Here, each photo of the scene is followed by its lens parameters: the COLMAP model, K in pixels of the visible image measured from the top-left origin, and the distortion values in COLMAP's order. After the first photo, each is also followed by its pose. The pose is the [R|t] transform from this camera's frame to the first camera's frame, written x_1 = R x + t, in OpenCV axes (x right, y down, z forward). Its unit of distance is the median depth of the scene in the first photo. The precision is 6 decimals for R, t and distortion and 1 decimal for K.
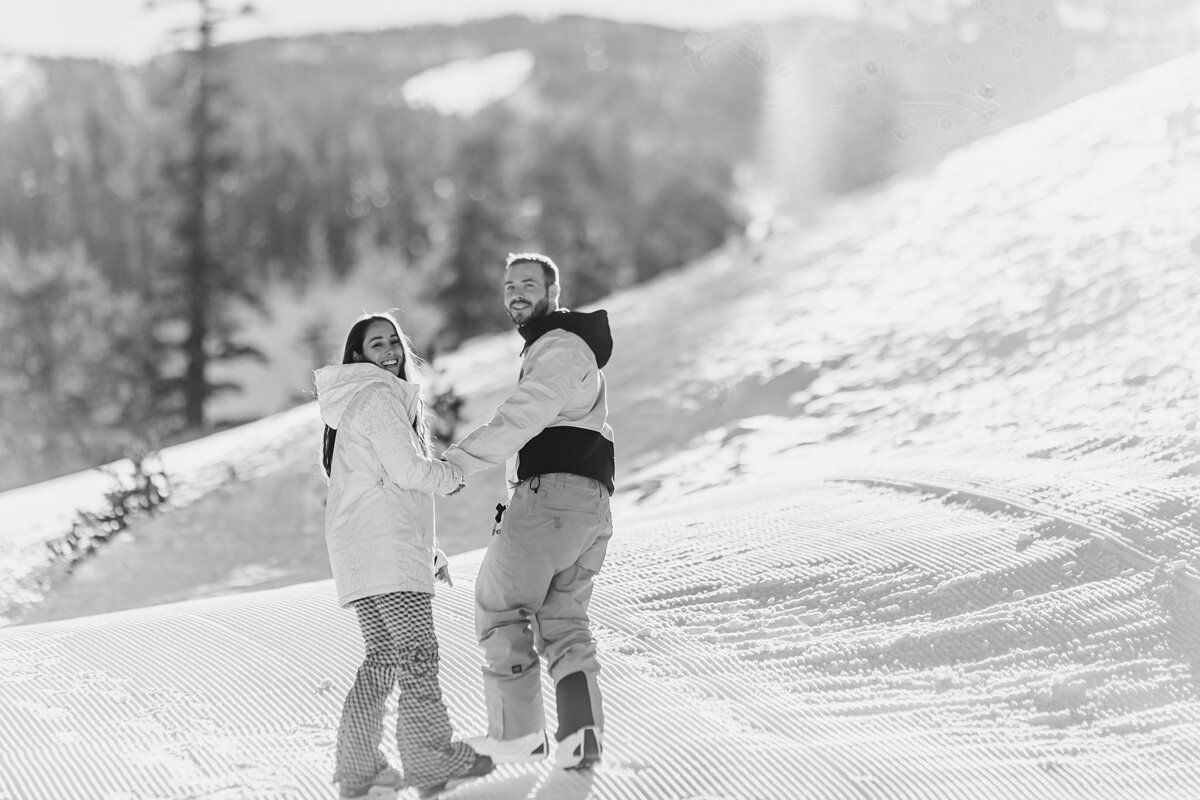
lens RADIAL K [[4457.9, 0, 711.8], [0, 4457.9, 399.7], [0, 0, 1]] dist [-0.091756, -1.310263]
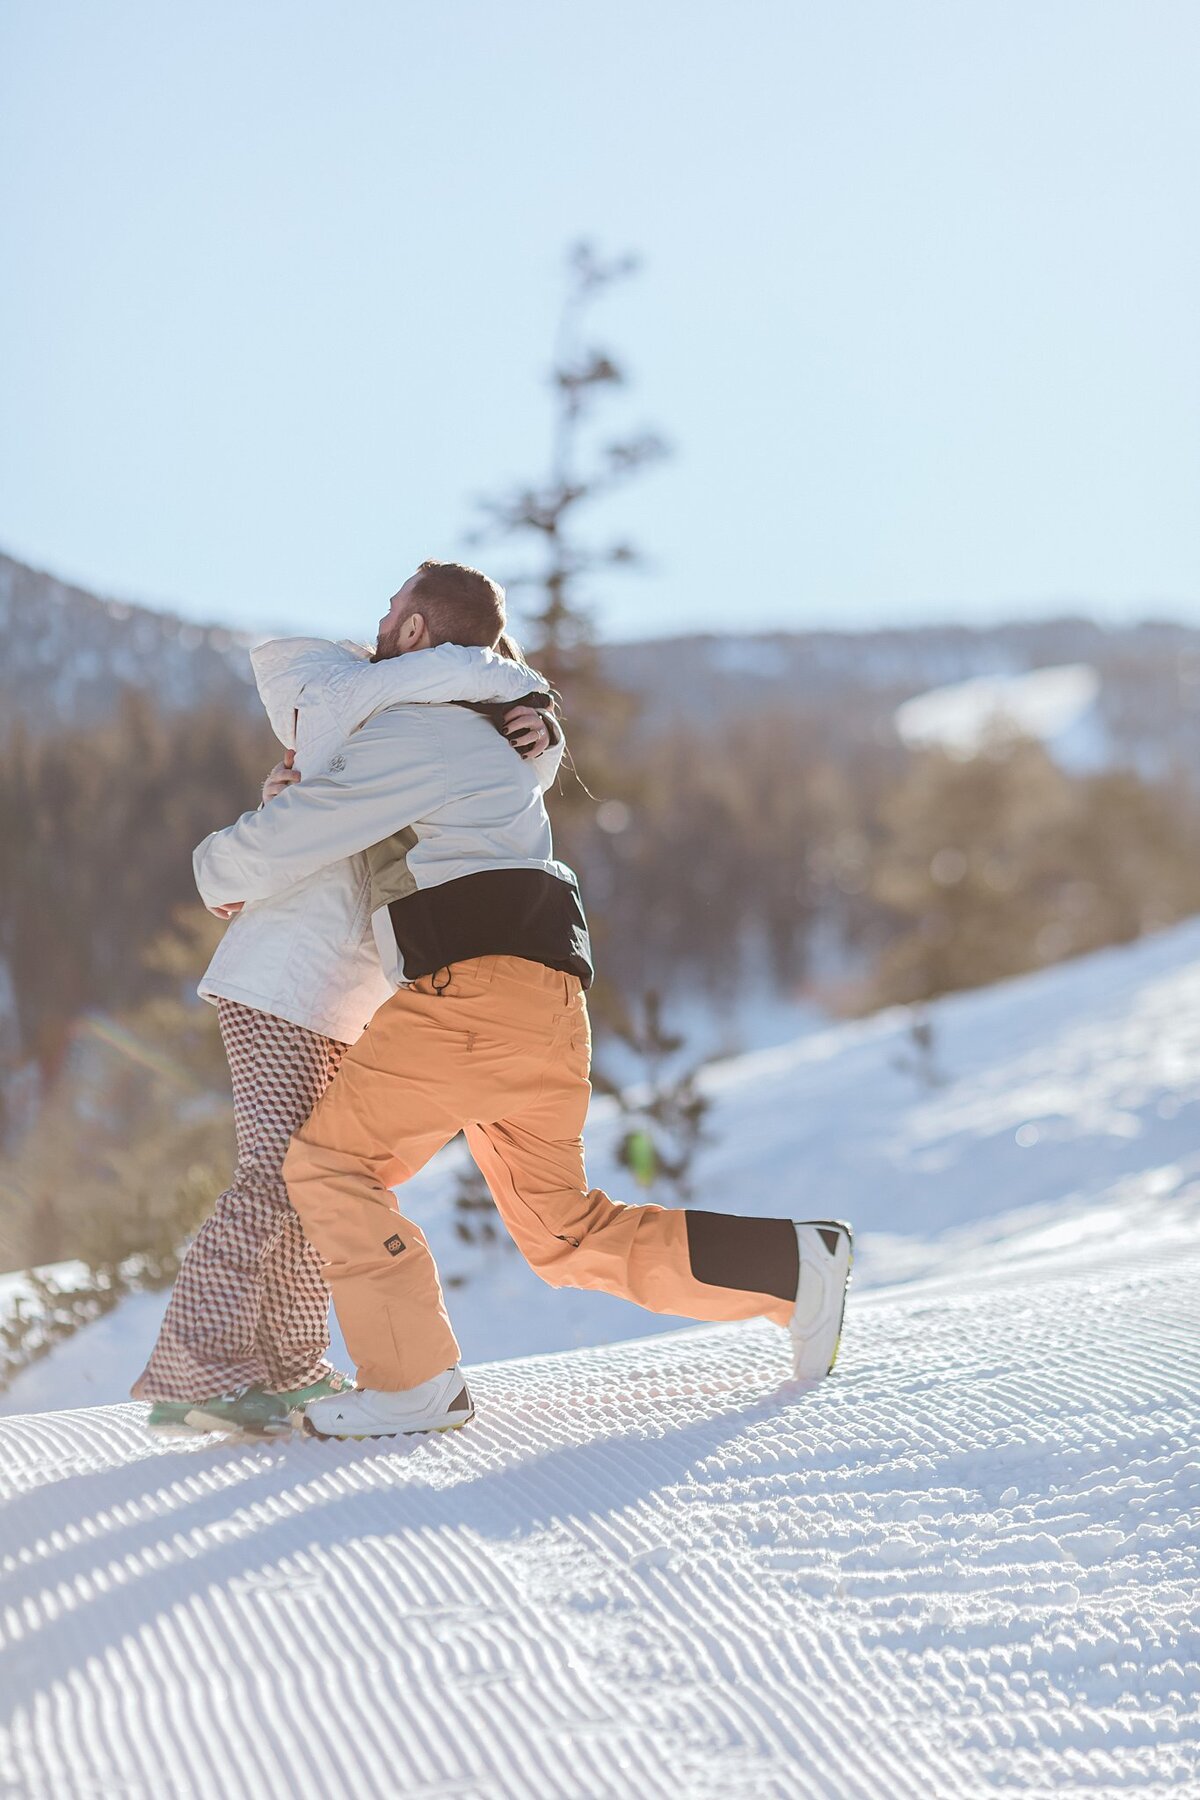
lens RADIAL K [[6686.9, 0, 600.0], [0, 6686.9, 900.0], [0, 0, 1]] dist [-0.091756, -1.310263]
pose [[0.992551, 0.046319, -0.112680, 0.041606], [-0.051162, 0.997870, -0.040473, 0.018613], [0.110566, 0.045937, 0.992807, 0.412233]]
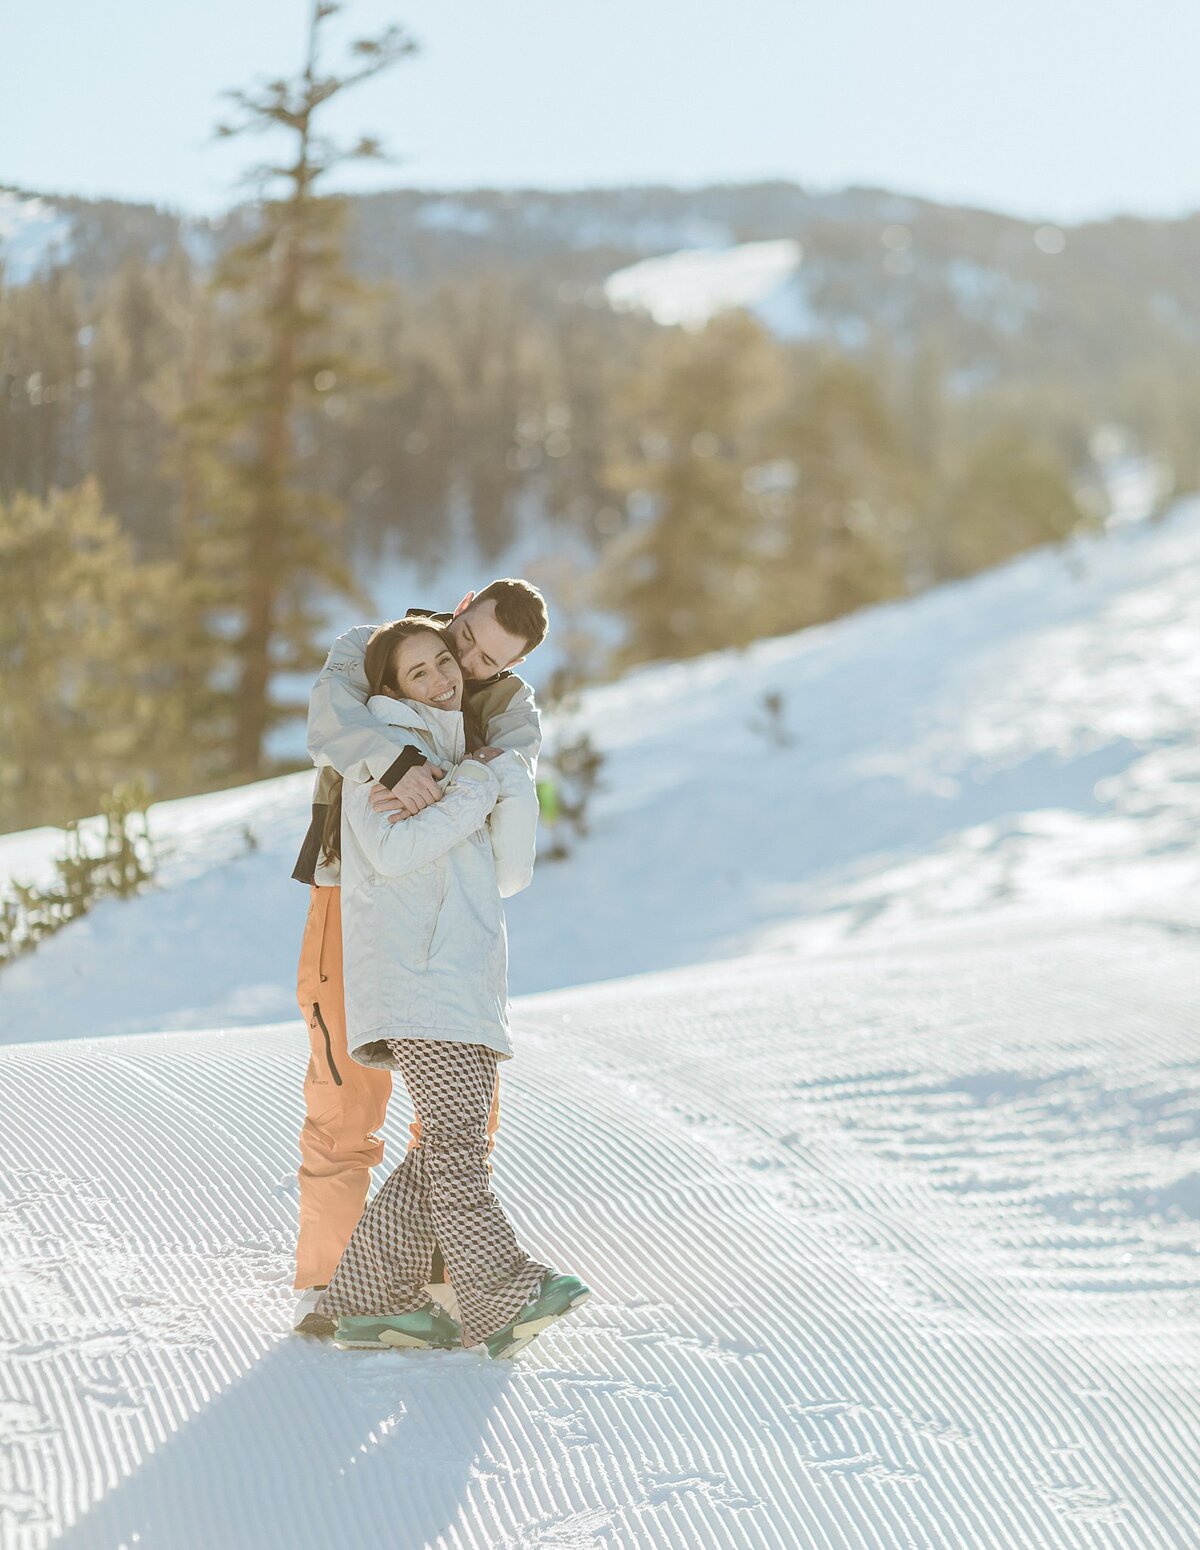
lens RADIAL K [[6702.2, 0, 600.0], [0, 6702.2, 775.0], [0, 0, 1]] dist [-0.072401, -2.935011]
pose [[0.995530, 0.068632, -0.064878, 0.016166], [-0.068540, 0.997642, 0.003650, -0.001364], [0.064976, 0.000813, 0.997887, 0.034143]]
